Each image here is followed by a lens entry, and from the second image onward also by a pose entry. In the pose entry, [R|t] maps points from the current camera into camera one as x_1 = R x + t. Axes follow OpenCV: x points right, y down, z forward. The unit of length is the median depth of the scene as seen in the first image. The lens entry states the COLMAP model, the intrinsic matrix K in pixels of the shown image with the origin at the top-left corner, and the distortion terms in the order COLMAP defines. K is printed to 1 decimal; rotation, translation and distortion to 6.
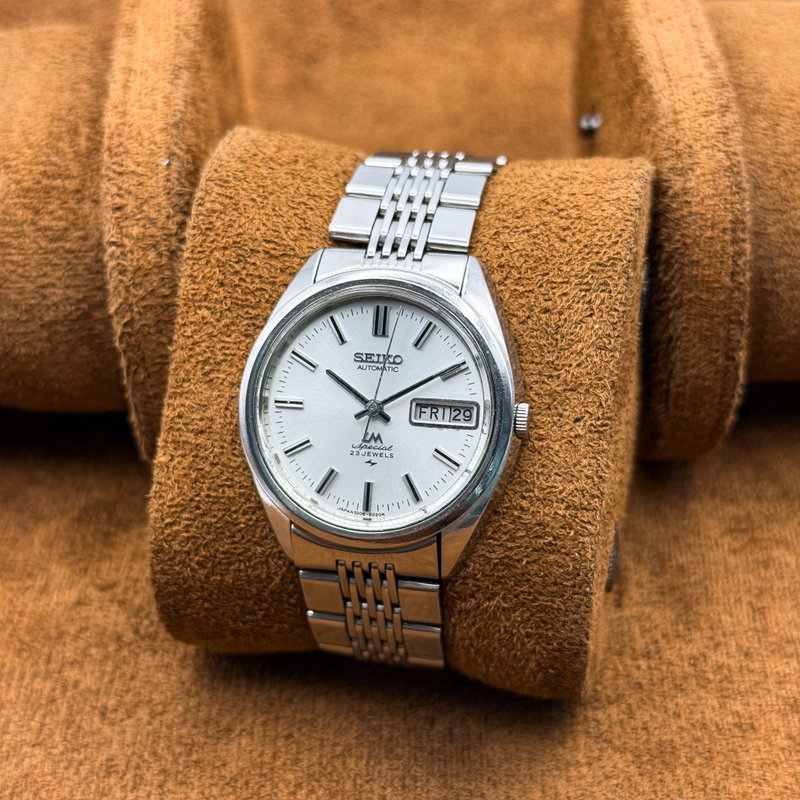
lens RADIAL K [[1469.7, 0, 400.0], [0, 1469.7, 400.0], [0, 0, 1]] dist [0.158828, 0.185601]
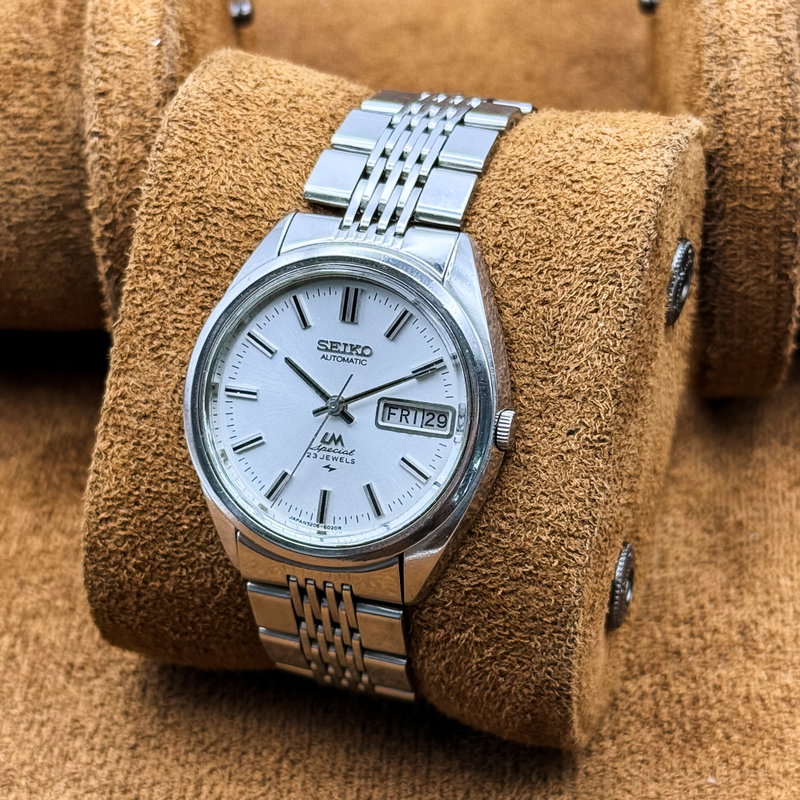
lens RADIAL K [[2248.3, 0, 400.0], [0, 2248.3, 400.0], [0, 0, 1]] dist [0.061415, -0.249584]
pose [[0.994408, 0.059621, -0.087168, 0.130824], [-0.054174, 0.996506, 0.063572, -0.081293], [0.090653, -0.058495, 0.994163, -0.305558]]
